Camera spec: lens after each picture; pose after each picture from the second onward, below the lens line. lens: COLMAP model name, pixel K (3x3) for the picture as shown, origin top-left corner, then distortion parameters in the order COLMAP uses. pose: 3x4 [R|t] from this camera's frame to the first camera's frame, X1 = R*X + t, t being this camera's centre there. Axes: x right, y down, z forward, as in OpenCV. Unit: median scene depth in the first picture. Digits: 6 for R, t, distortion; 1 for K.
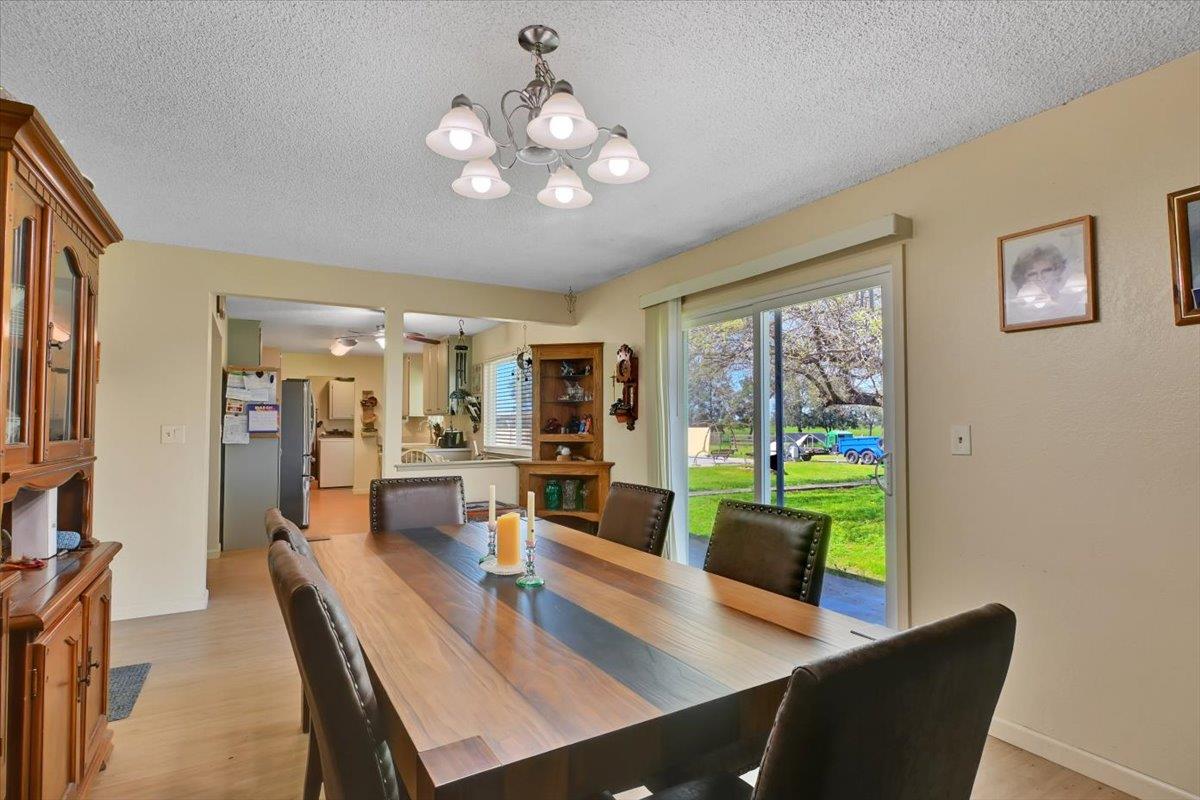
lens RADIAL K [[595.4, 0, 600.0], [0, 595.4, 400.0], [0, 0, 1]] dist [0.002681, 0.000576]
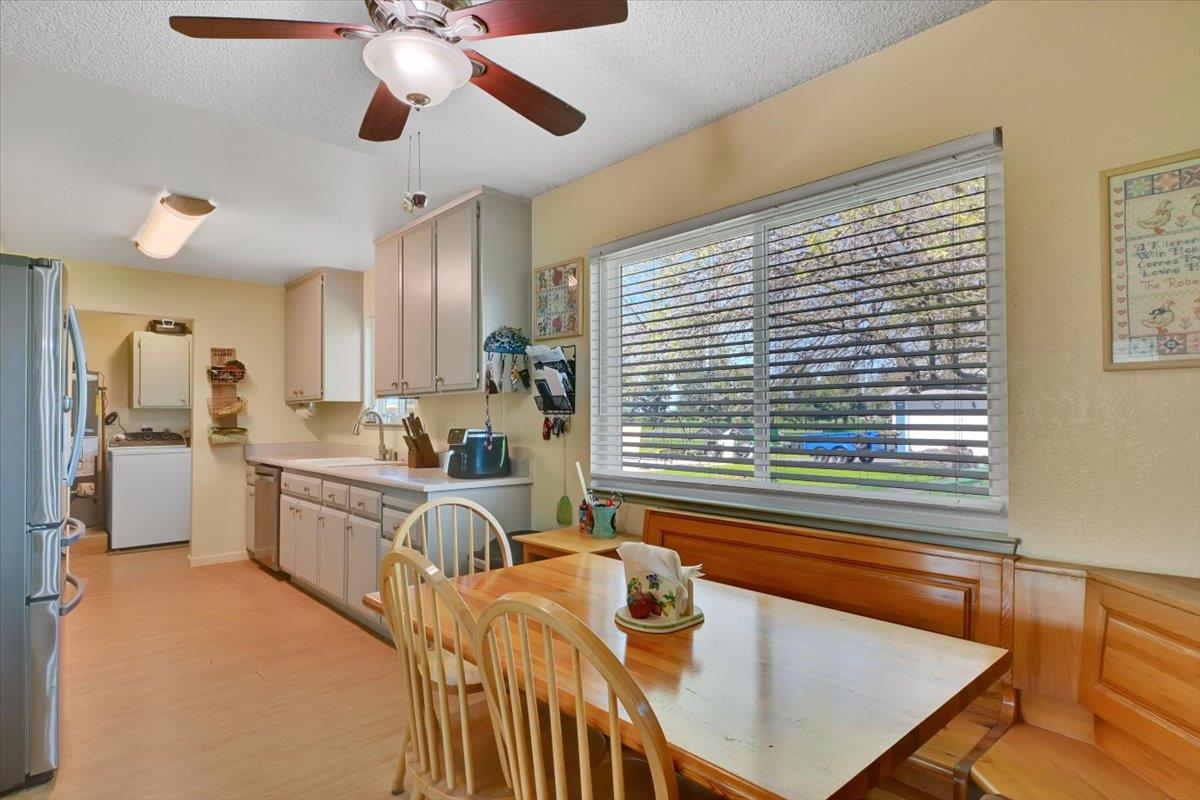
lens RADIAL K [[646.9, 0, 600.0], [0, 646.9, 400.0], [0, 0, 1]] dist [-0.001999, 0.000121]
pose [[0.979777, 0.004207, 0.200050, -0.198639], [-0.006591, 0.999915, 0.011254, 0.018407], [-0.199986, -0.012345, 0.979721, 0.433598]]
